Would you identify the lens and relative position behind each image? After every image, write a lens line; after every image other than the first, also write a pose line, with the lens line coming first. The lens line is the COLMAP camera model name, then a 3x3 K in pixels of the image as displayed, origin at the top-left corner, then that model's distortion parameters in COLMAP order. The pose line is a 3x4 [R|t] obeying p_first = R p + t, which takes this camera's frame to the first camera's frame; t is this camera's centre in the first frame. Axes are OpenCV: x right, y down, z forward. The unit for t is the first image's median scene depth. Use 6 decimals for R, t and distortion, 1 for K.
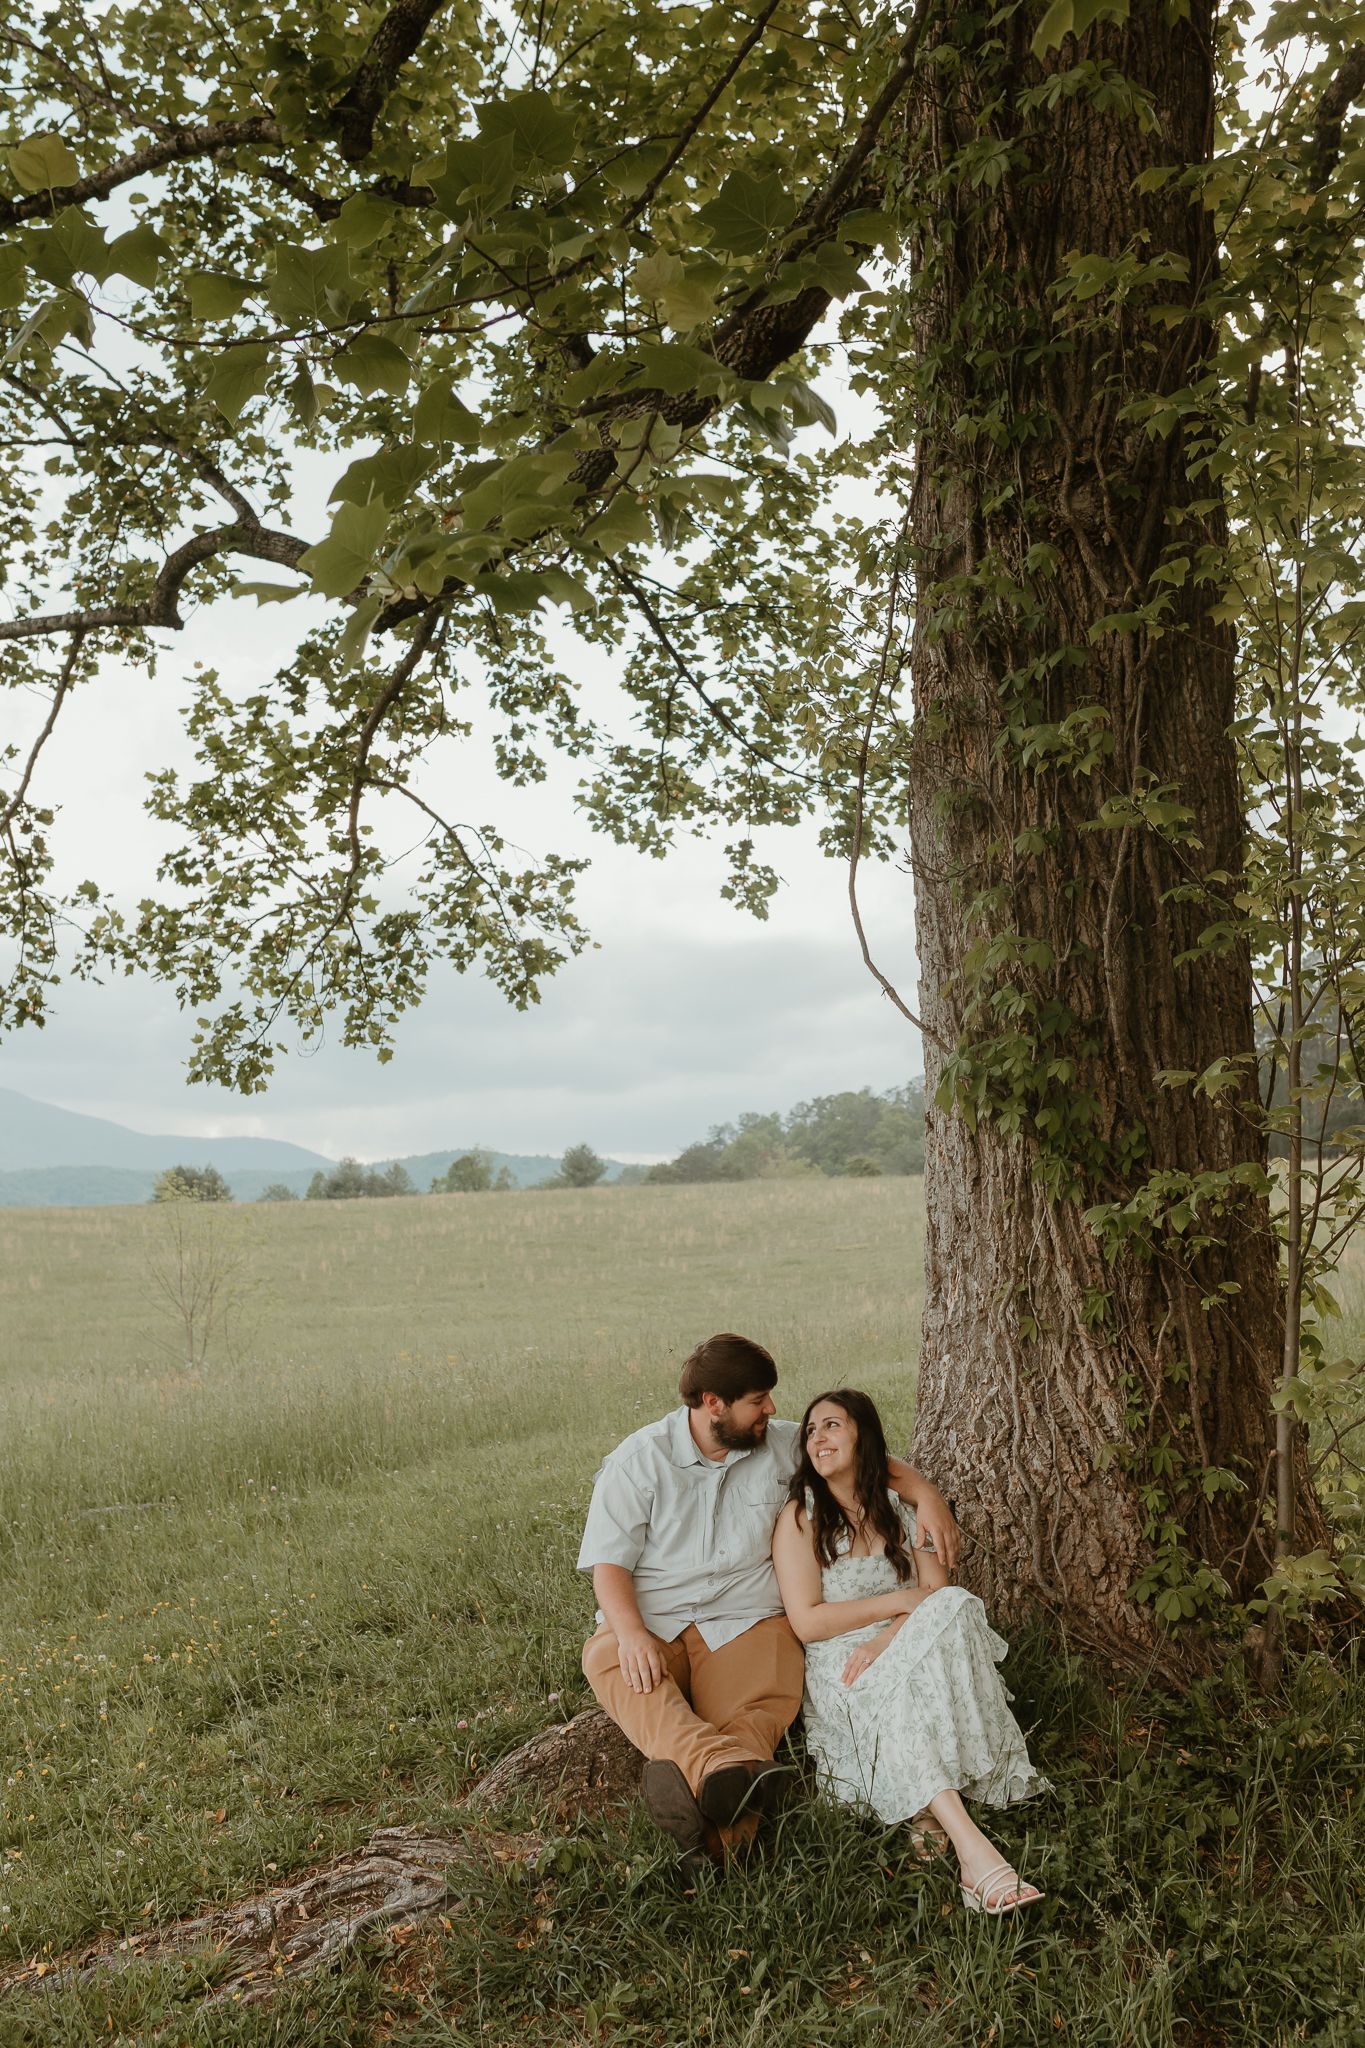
lens RADIAL K [[1922.3, 0, 682.5], [0, 1922.3, 1024.0], [0, 0, 1]] dist [-0.000994, -0.006841]
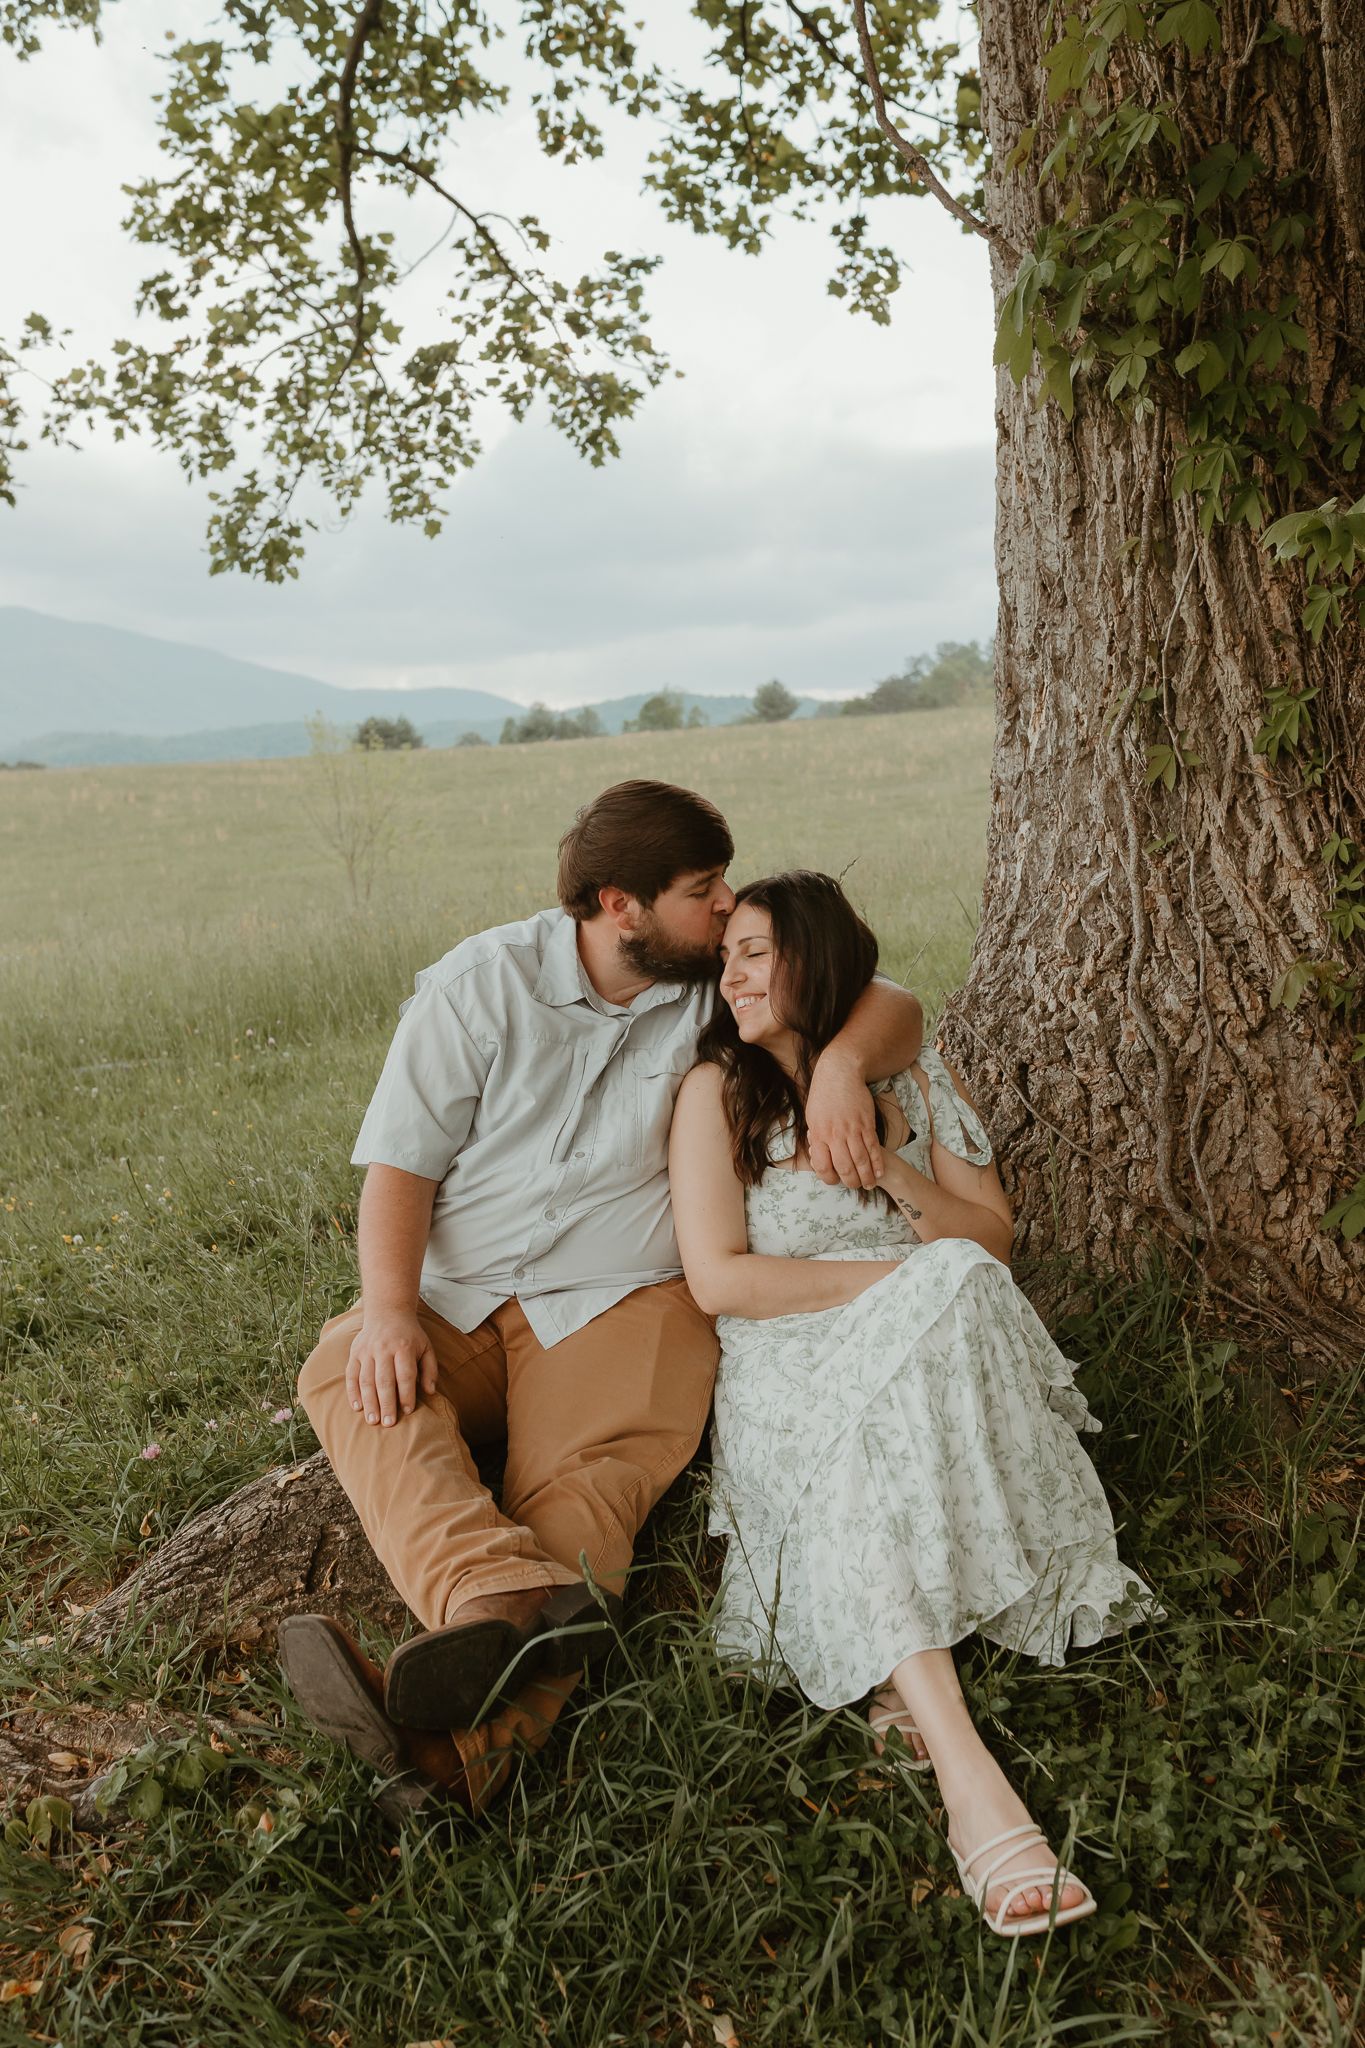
lens RADIAL K [[1922.3, 0, 682.5], [0, 1922.3, 1024.0], [0, 0, 1]] dist [-0.000994, -0.006841]
pose [[0.994166, -0.018558, -0.106250, 0.038368], [0.043092, 0.971394, 0.233533, 0.036617], [0.098877, -0.236749, 0.966526, 0.164268]]
